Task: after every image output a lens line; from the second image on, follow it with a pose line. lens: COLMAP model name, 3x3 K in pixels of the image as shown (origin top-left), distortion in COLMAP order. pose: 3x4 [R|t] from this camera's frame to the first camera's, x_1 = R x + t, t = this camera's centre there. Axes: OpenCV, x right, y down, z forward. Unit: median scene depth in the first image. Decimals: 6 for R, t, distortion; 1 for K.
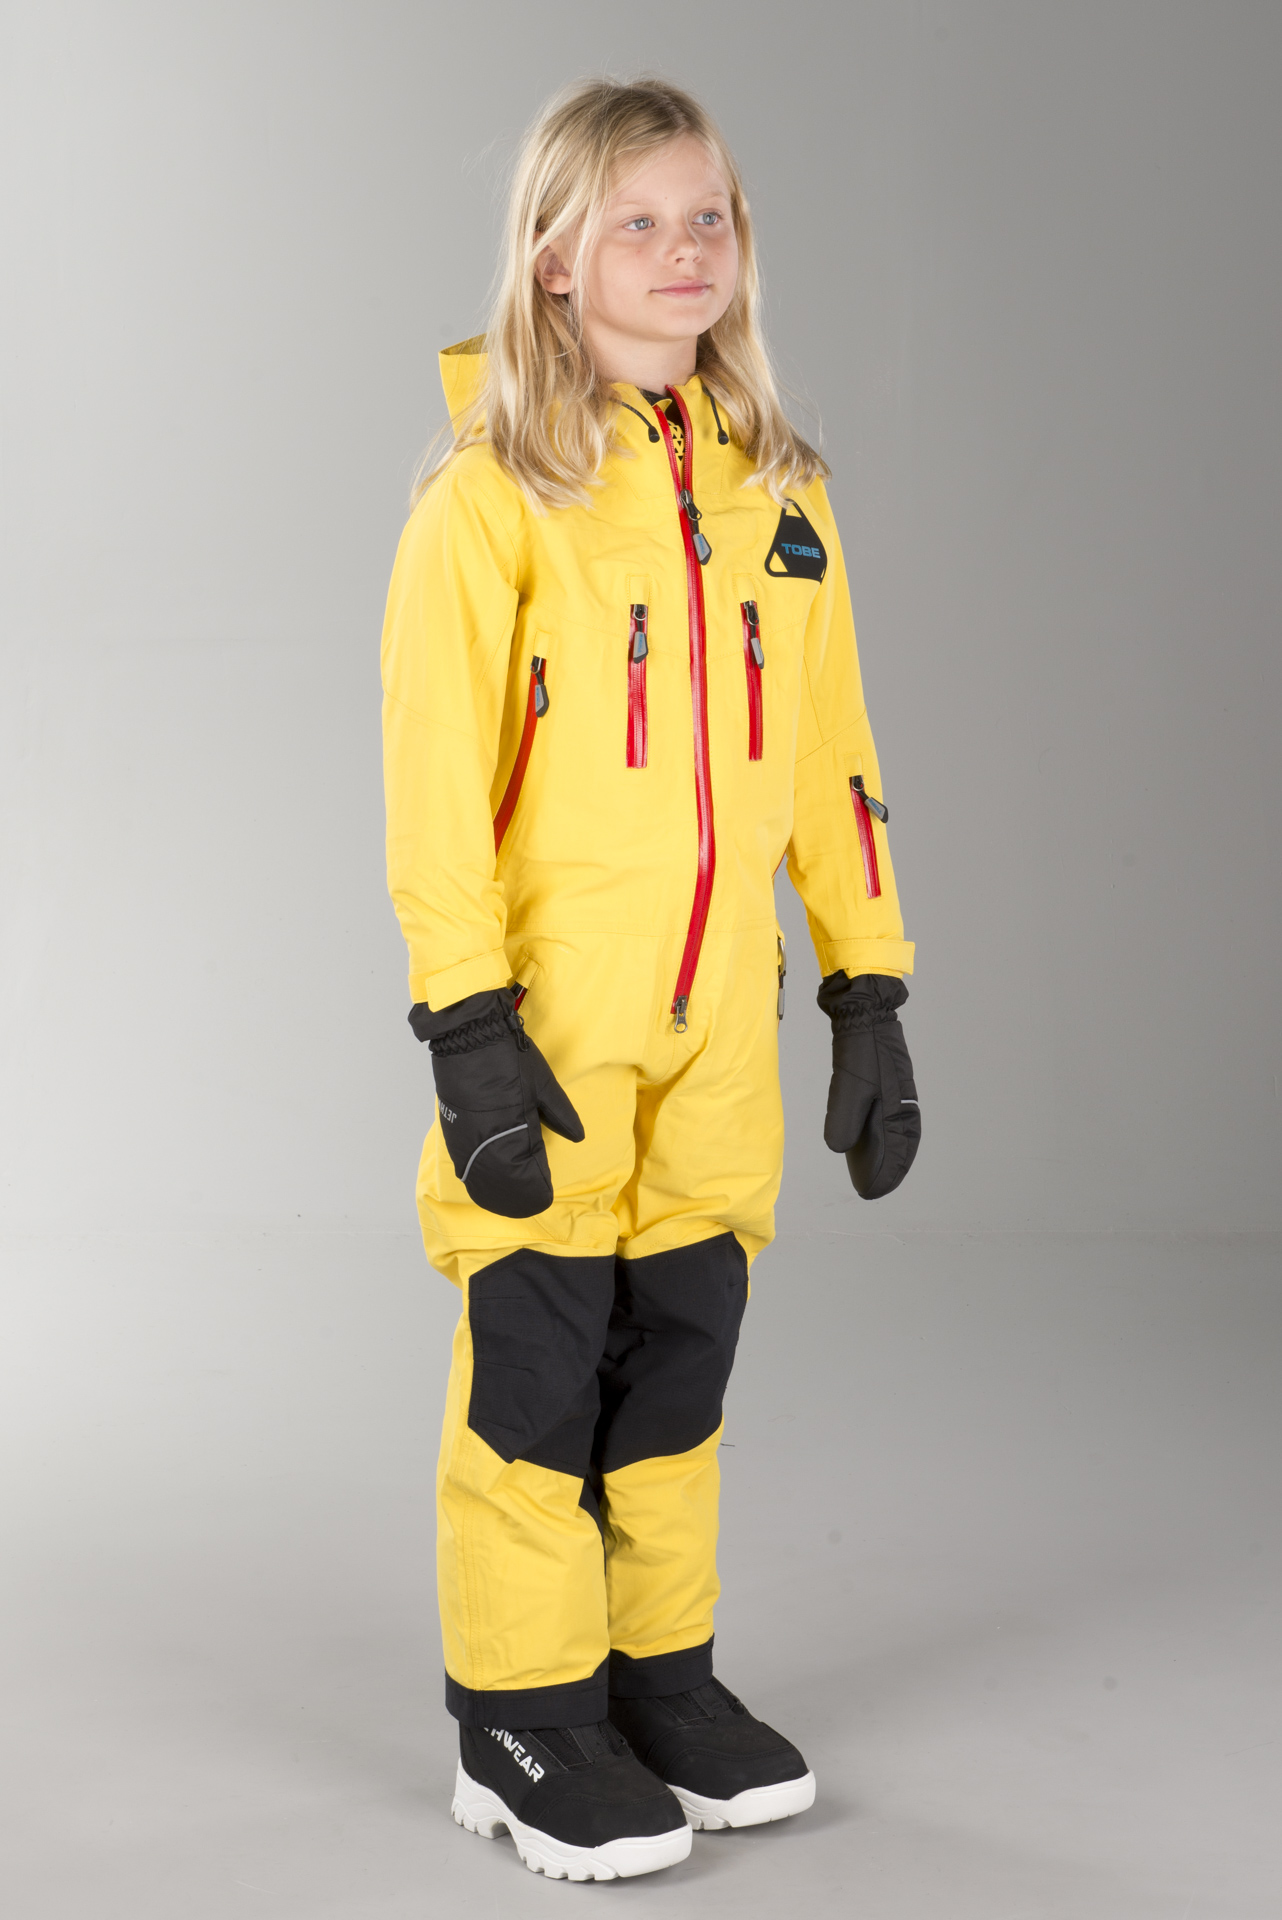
lens RADIAL K [[3236.1, 0, 641.0], [0, 3236.1, 960.0], [0, 0, 1]] dist [0.147056, 0.013570]
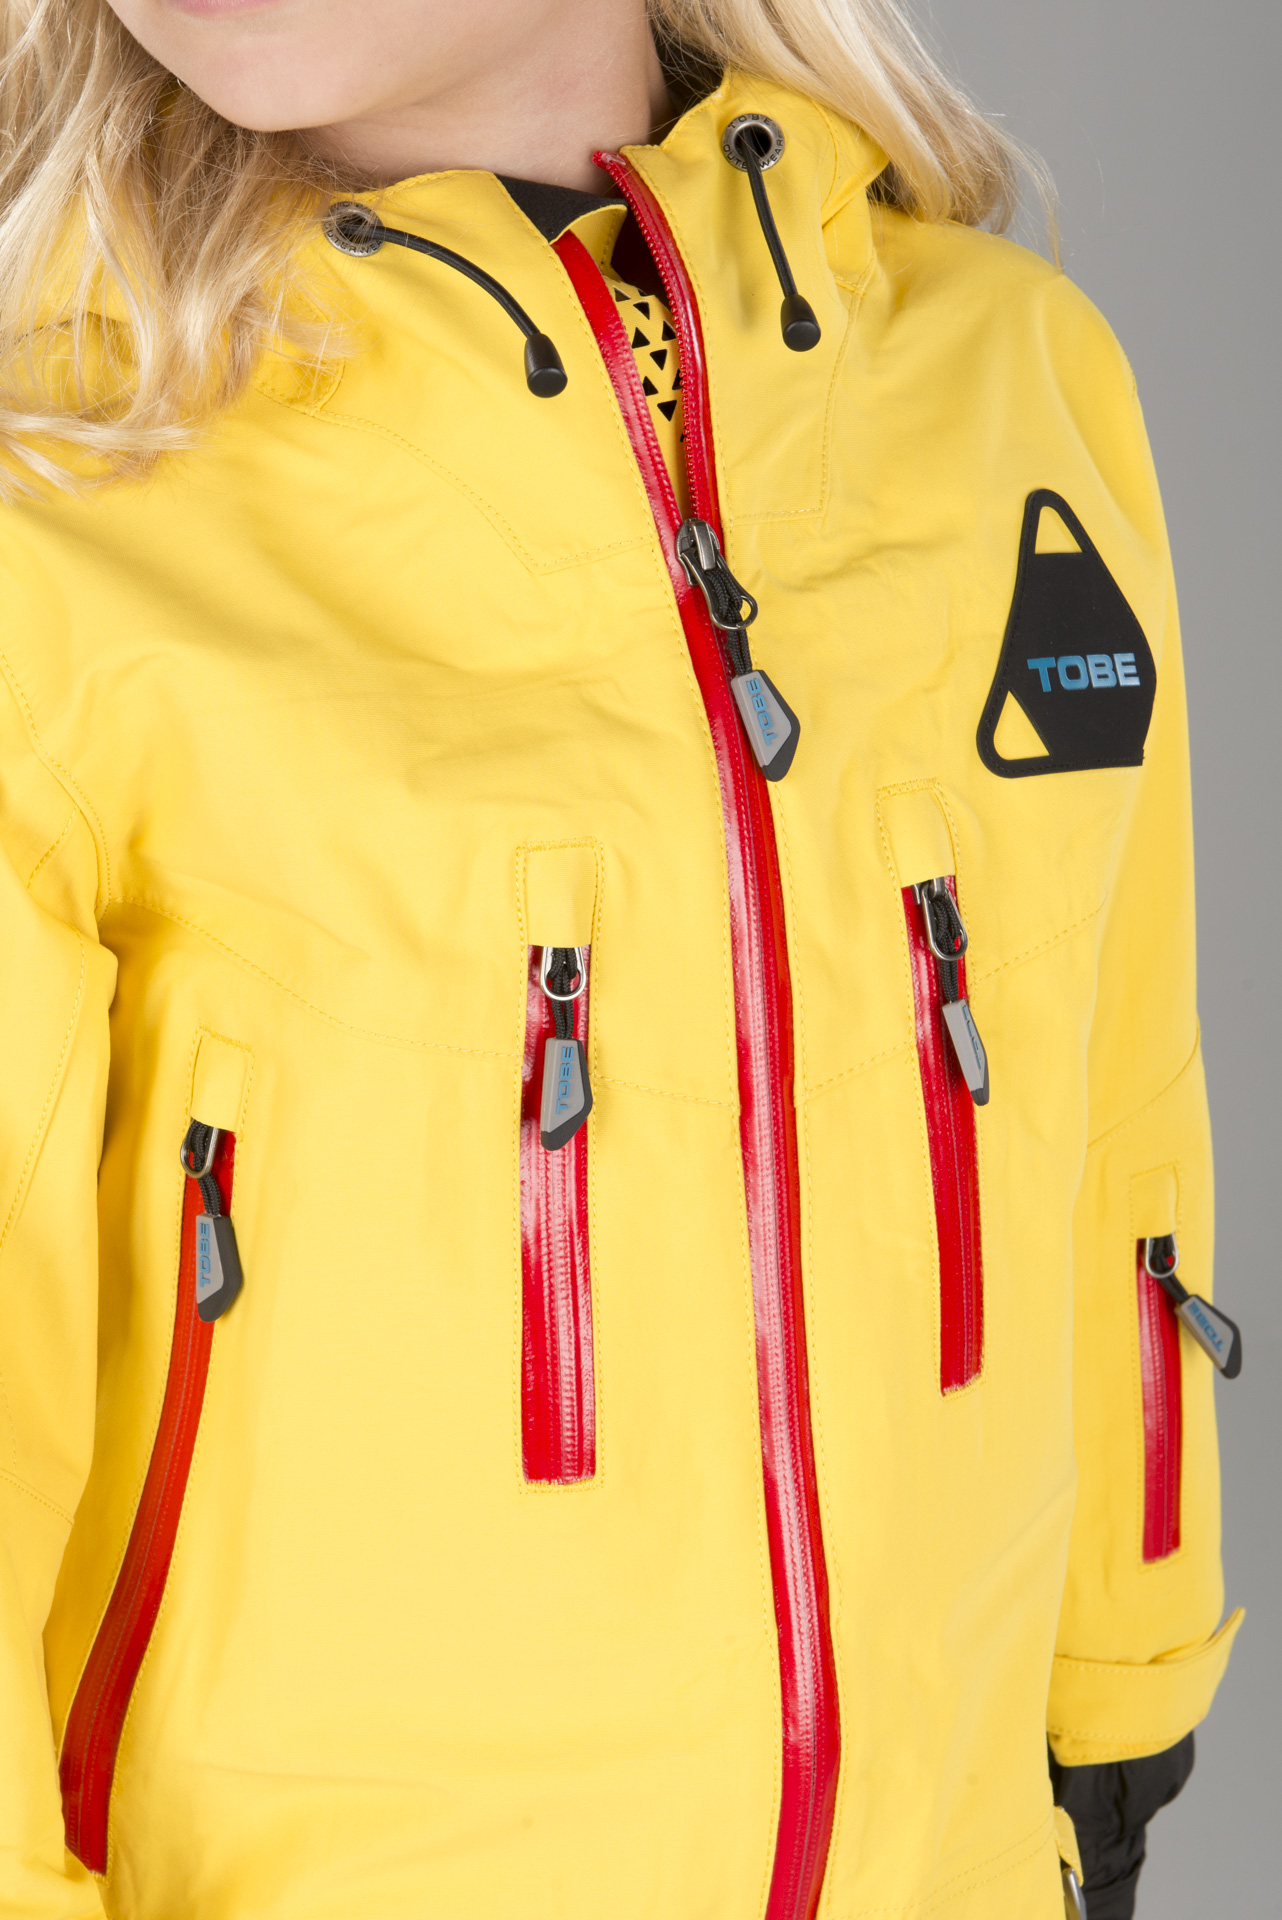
lens RADIAL K [[3236.1, 0, 641.0], [0, 3236.1, 960.0], [0, 0, 1]] dist [0.147056, 0.013570]
pose [[0.999341, -0.023427, -0.027712, 0.014775], [0.025136, 0.997696, 0.063015, -0.123470], [0.026172, -0.063670, 0.997628, 0.706060]]
